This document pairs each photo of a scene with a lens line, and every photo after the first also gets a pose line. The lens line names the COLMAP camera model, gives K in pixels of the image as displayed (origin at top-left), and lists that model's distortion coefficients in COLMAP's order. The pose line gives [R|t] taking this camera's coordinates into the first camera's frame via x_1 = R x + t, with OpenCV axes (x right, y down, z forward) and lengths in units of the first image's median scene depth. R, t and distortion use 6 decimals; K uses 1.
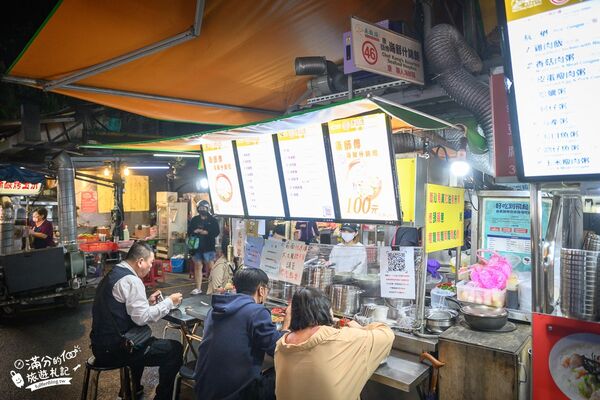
lens RADIAL K [[425.9, 0, 300.0], [0, 425.9, 200.0], [0, 0, 1]] dist [-0.000307, -0.000026]
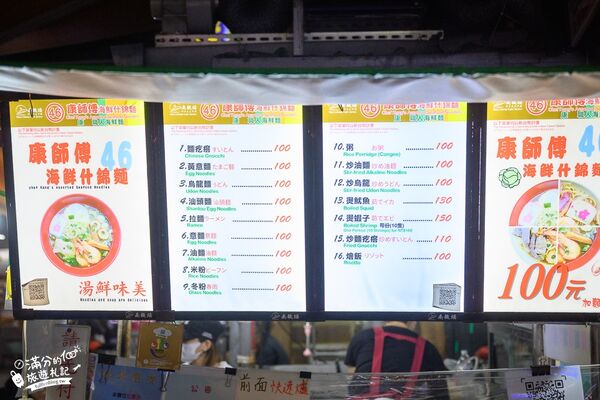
lens RADIAL K [[756.6, 0, 300.0], [0, 756.6, 200.0], [0, 0, 1]] dist [0.004277, 0.005418]
pose [[0.783706, 0.058386, 0.618382, -0.478352], [-0.000867, 0.995674, -0.092911, 0.000894], [-0.621131, 0.072279, 0.780366, 0.440888]]
